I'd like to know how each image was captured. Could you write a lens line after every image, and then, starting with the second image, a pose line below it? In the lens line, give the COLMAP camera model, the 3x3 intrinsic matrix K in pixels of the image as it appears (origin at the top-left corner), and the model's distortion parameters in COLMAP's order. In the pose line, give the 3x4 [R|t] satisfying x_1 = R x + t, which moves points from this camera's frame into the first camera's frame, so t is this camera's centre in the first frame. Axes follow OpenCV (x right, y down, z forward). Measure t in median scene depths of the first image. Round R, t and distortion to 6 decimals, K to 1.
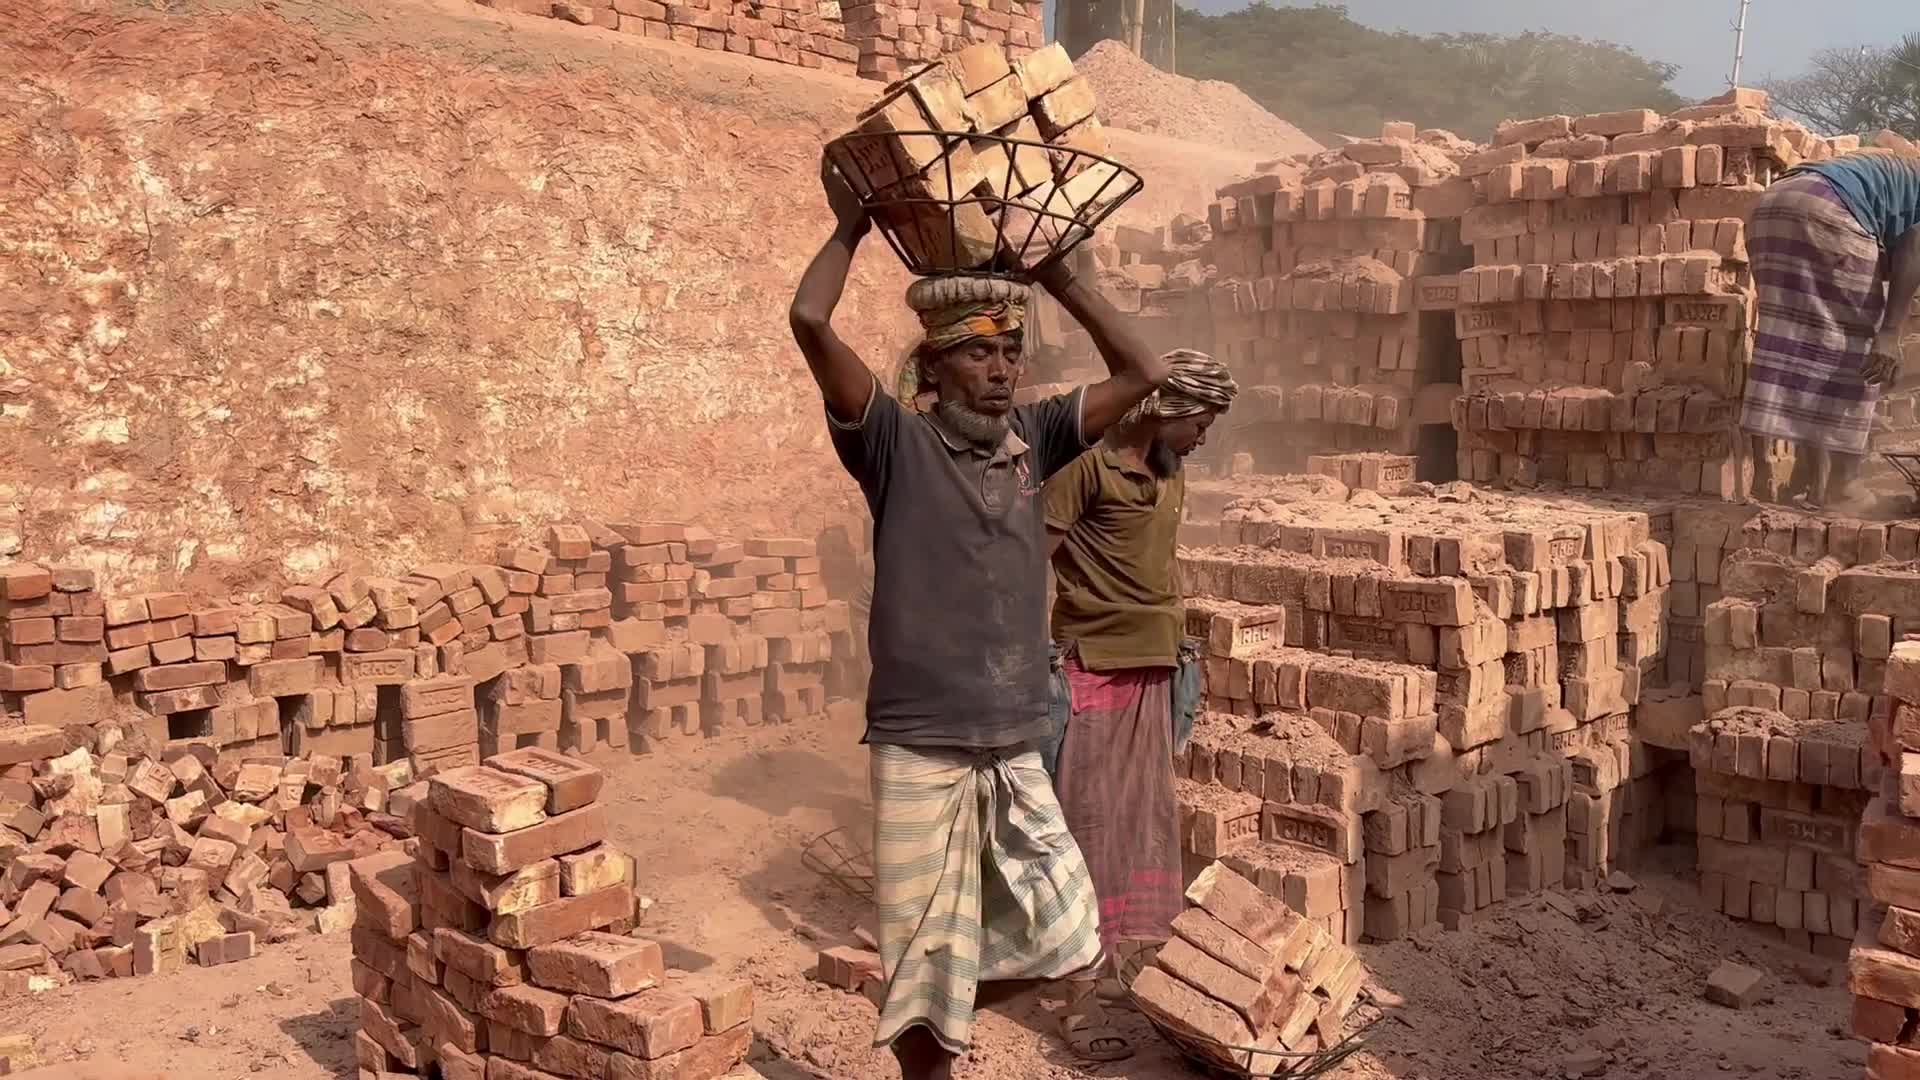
lens RADIAL K [[1611.7, 0, 960.0], [0, 1611.7, 540.0], [0, 0, 1]] dist [0.189727, -0.385376]
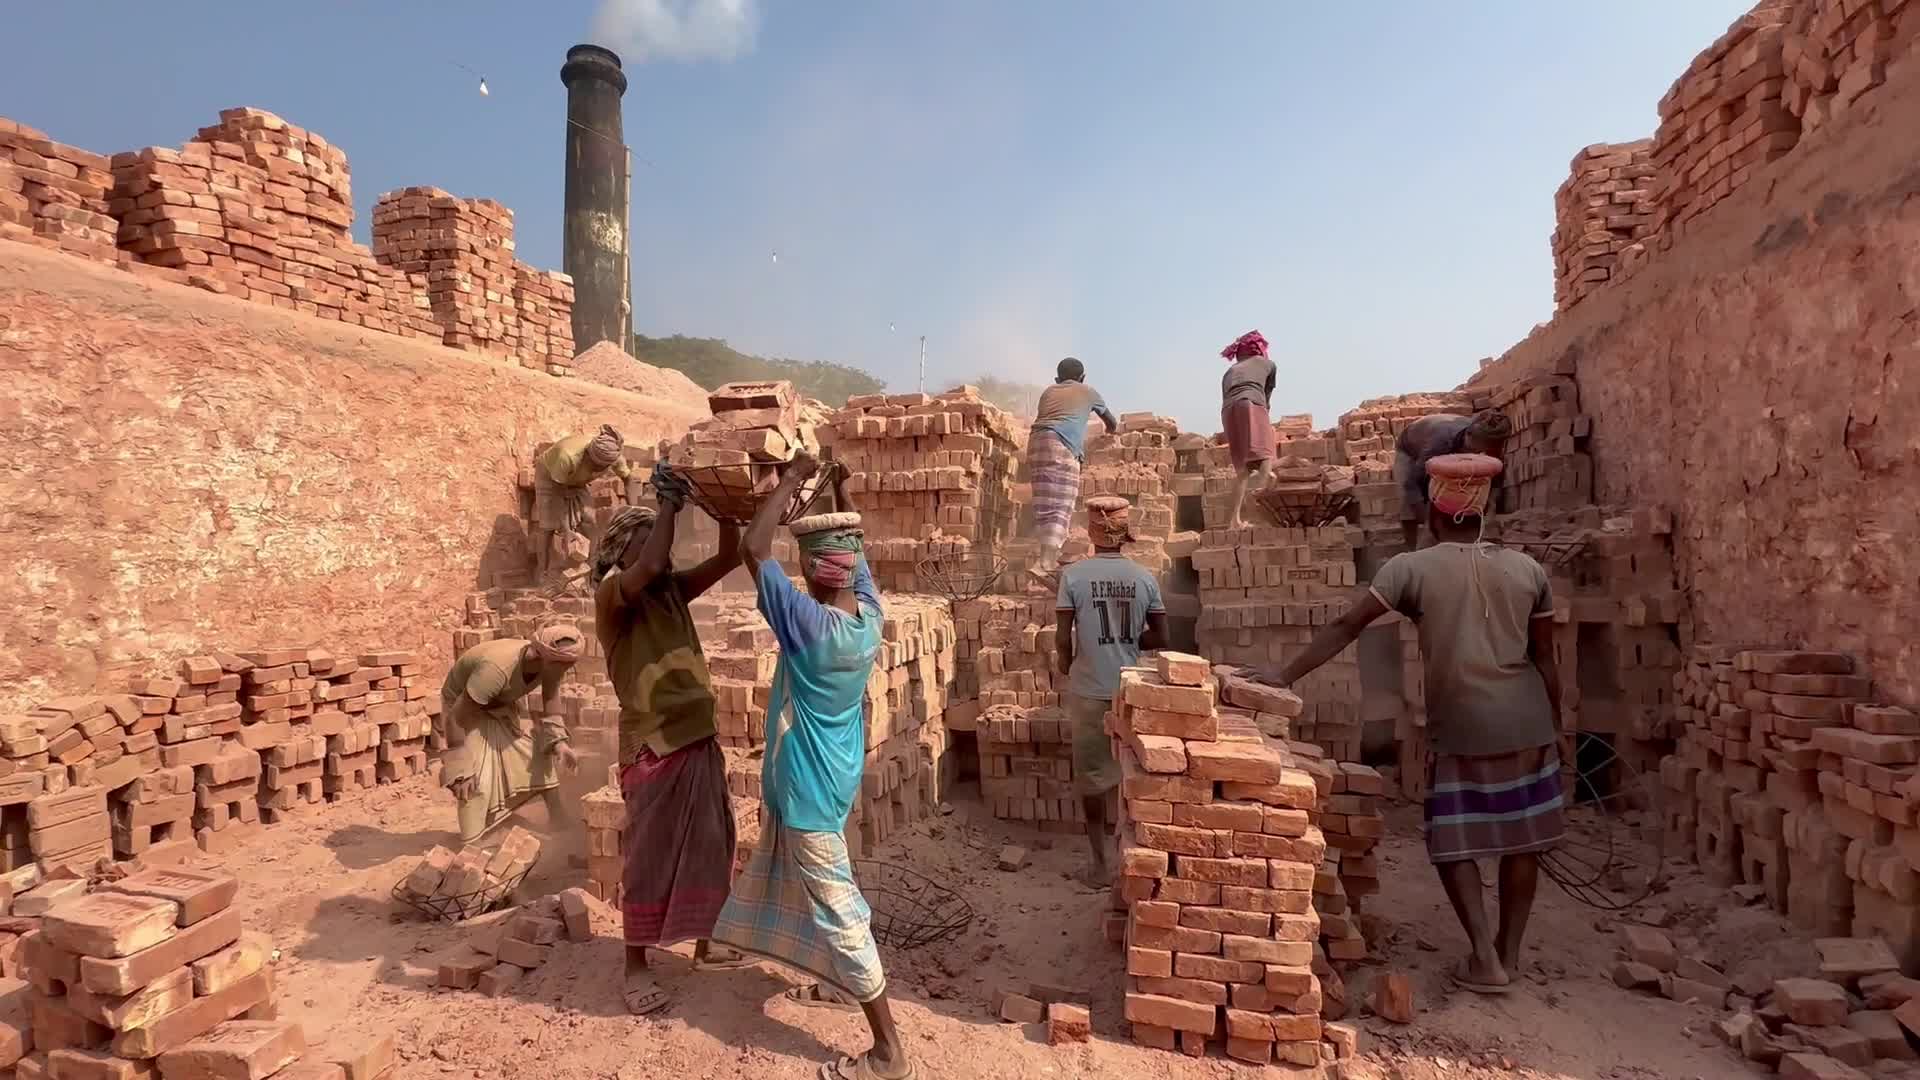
lens RADIAL K [[867.8, 0, 948.7], [0, 867.8, 541.4], [0, 0, 1]] dist [-0.000793, -0.000484]
pose [[0.888577, -0.023953, 0.458101, -0.022466], [0.064471, 0.995245, -0.073015, -0.012578], [-0.454174, 0.094414, 0.885896, 0.096928]]
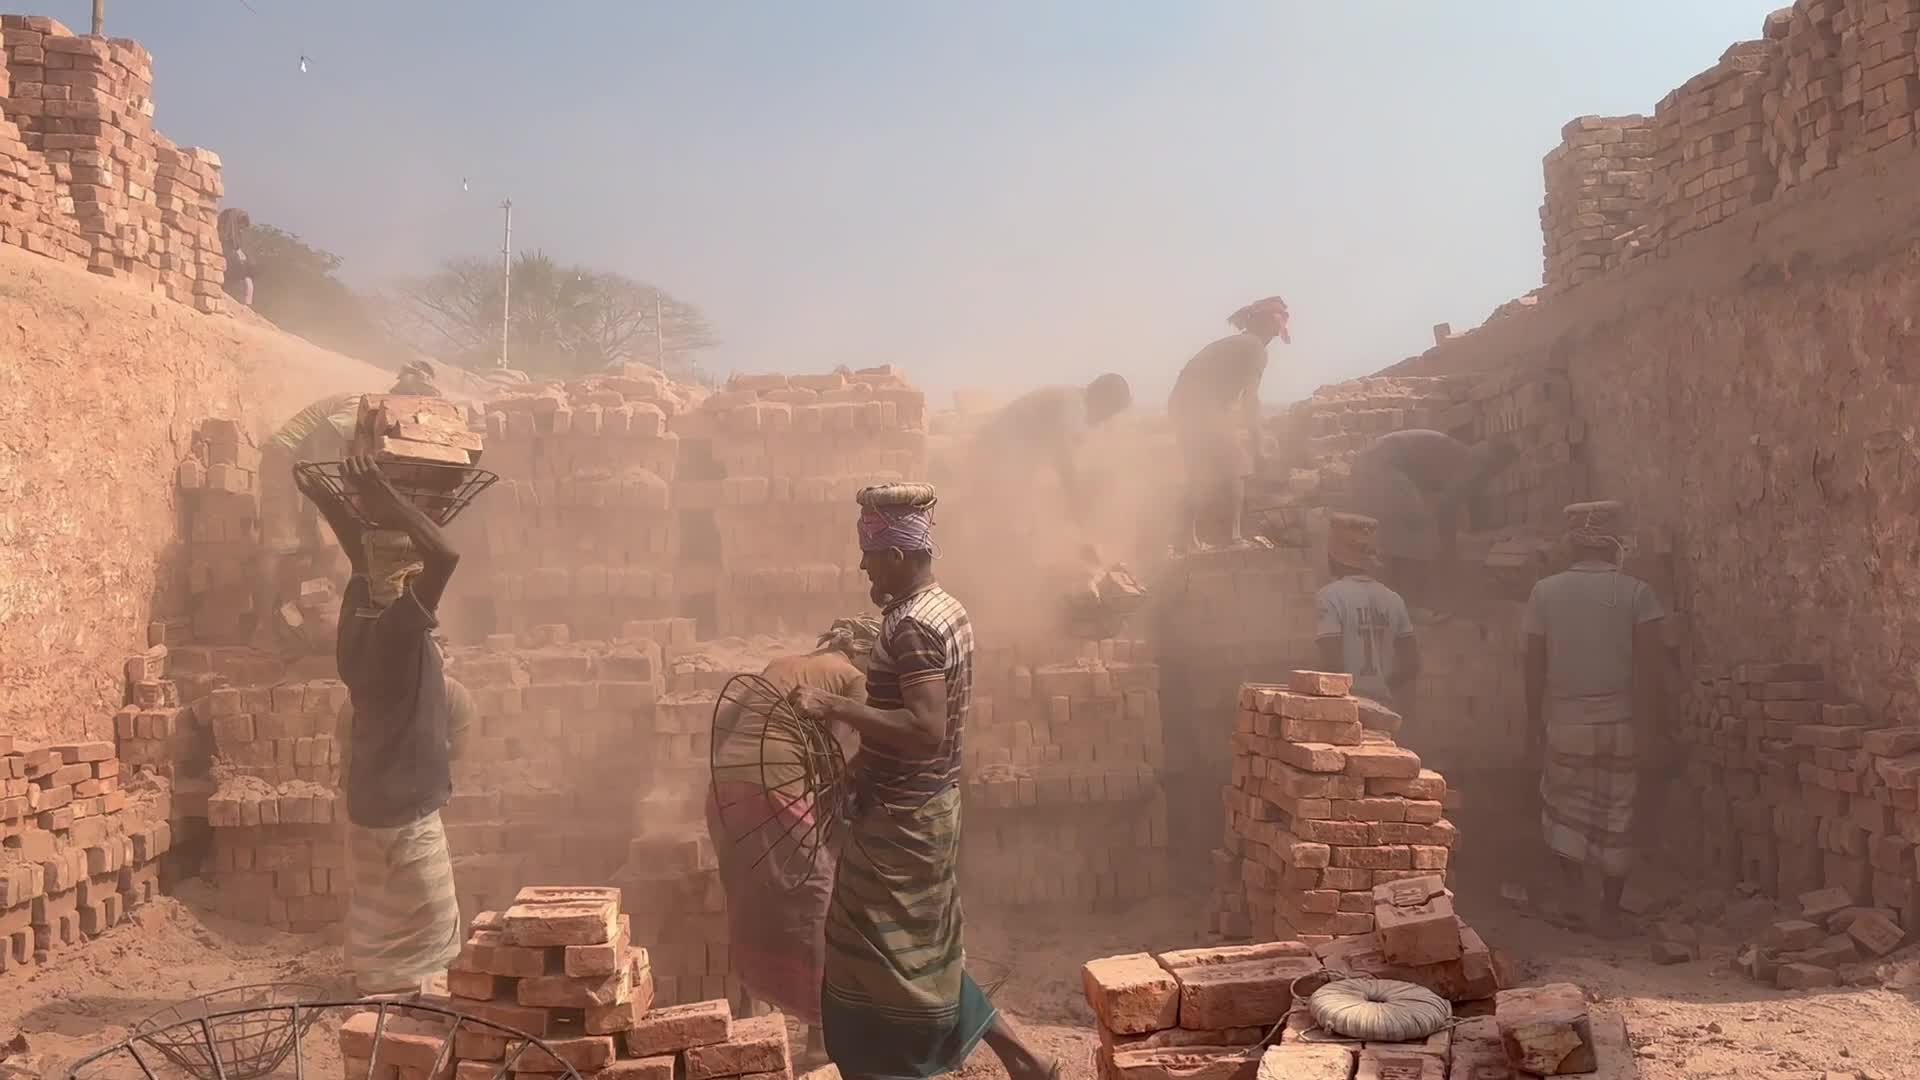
lens RADIAL K [[1634.7, 0, 916.8], [0, 1634.7, 543.1], [0, 0, 1]] dist [0.118755, -0.187152]
pose [[0.712386, -0.022130, 0.701439, -0.508526], [0.091222, 0.993943, -0.061288, -0.014935], [-0.695834, 0.107648, 0.710089, -0.058868]]
